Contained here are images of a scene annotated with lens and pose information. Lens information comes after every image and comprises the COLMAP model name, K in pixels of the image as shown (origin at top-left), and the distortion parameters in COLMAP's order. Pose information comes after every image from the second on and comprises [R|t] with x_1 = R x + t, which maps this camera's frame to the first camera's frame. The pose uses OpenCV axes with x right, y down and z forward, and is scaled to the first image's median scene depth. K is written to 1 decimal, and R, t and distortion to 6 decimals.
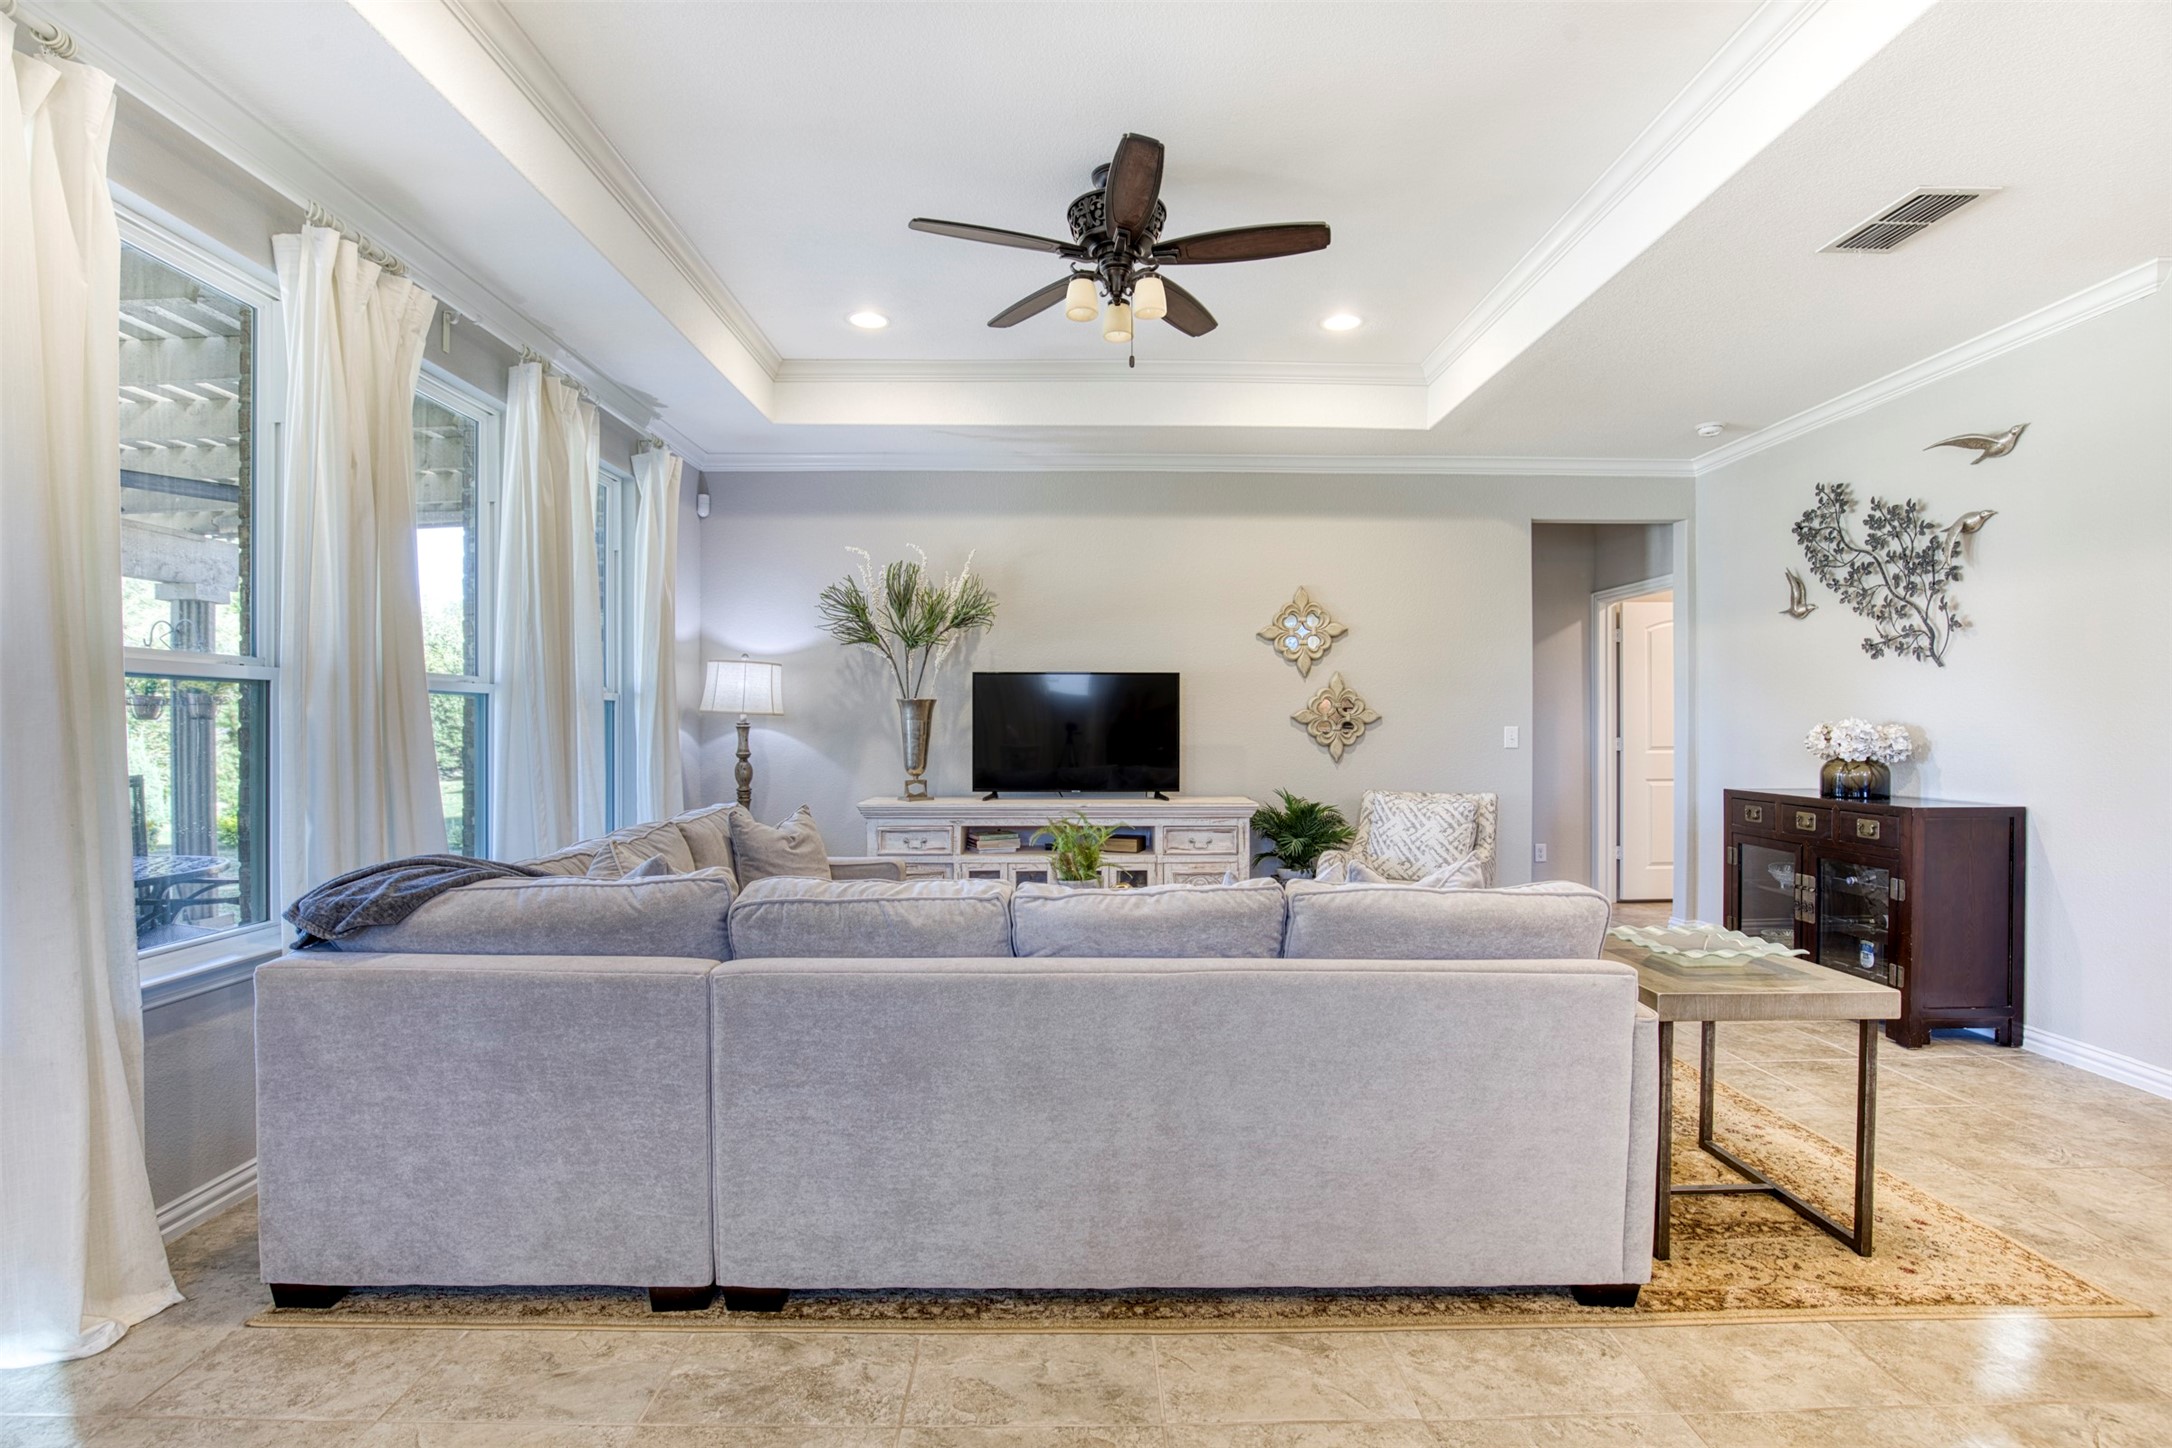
lens RADIAL K [[992.4, 0, 1086.2], [0, 992.4, 727.7], [0, 0, 1]] dist [-0.038198, 0.007647]
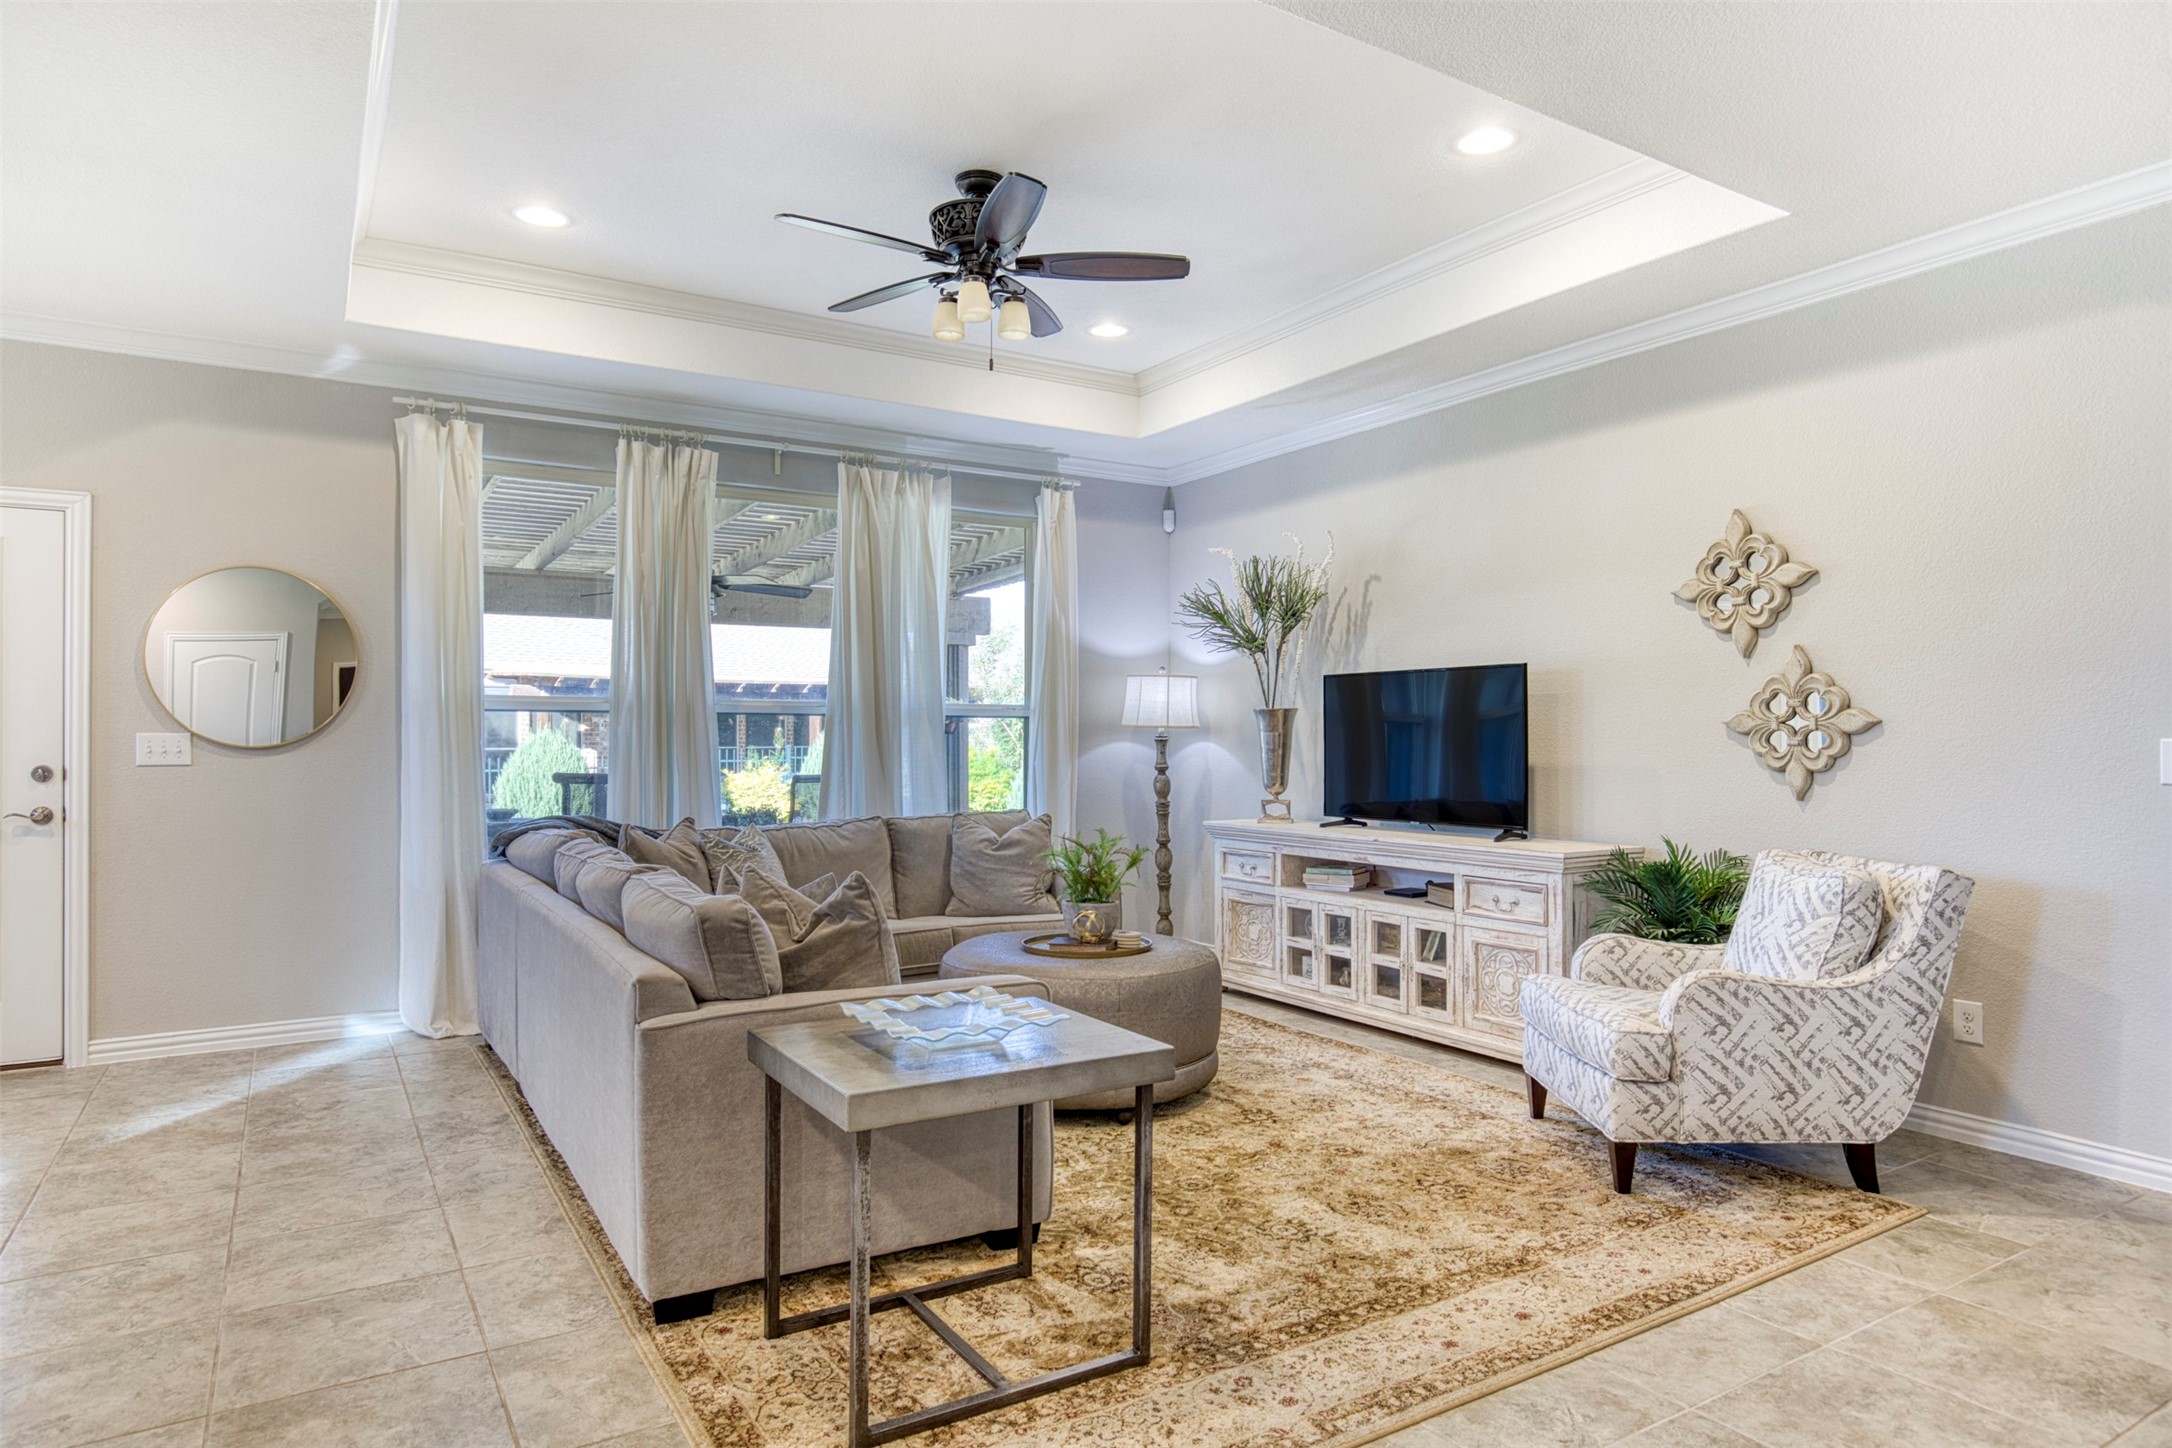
lens RADIAL K [[1275.8, 0, 1088.5], [0, 1275.8, 725.0], [0, 0, 1]] dist [-0.011215, 0.000724]
pose [[0.518900, -0.010872, -0.854766, 0.721139], [-0.002131, 0.999900, -0.014012, 0.002218], [0.854832, 0.009092, 0.518824, 0.266211]]
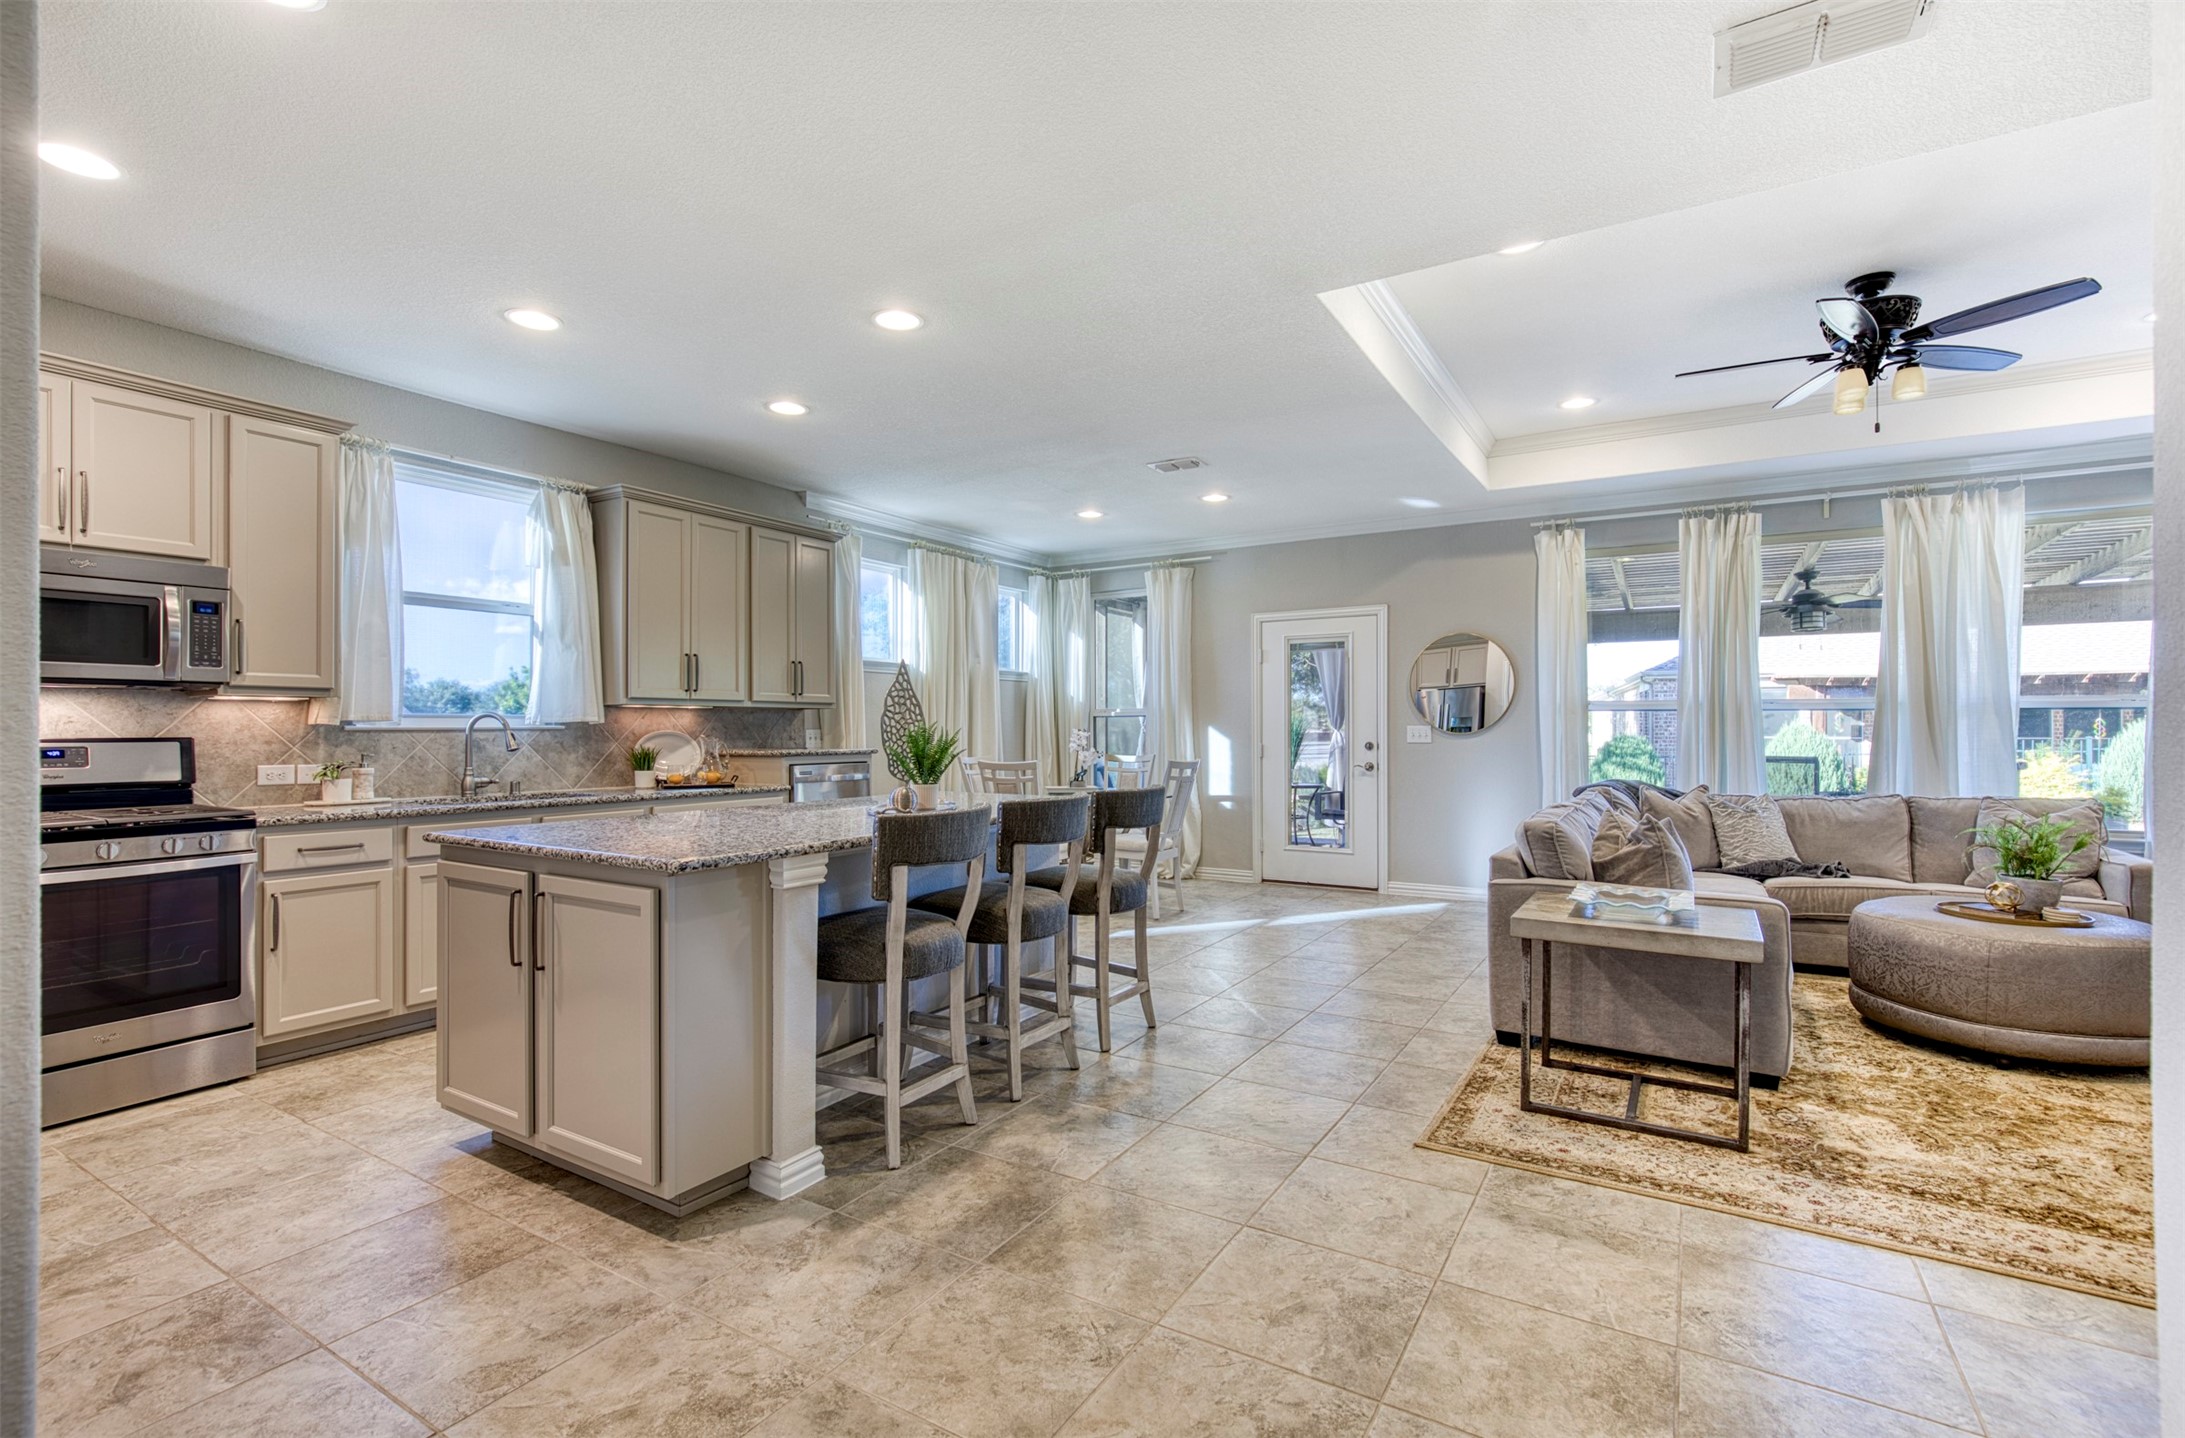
lens RADIAL K [[979.6, 0, 1097.2], [0, 979.6, 719.0], [0, 0, 1]] dist [-0.011896, 0.000454]
pose [[-0.530401, -0.010318, -0.847684, 0.960778], [-0.005458, 0.999947, -0.008756, 0.001554], [0.847729, -0.000017, -0.530429, 0.506130]]
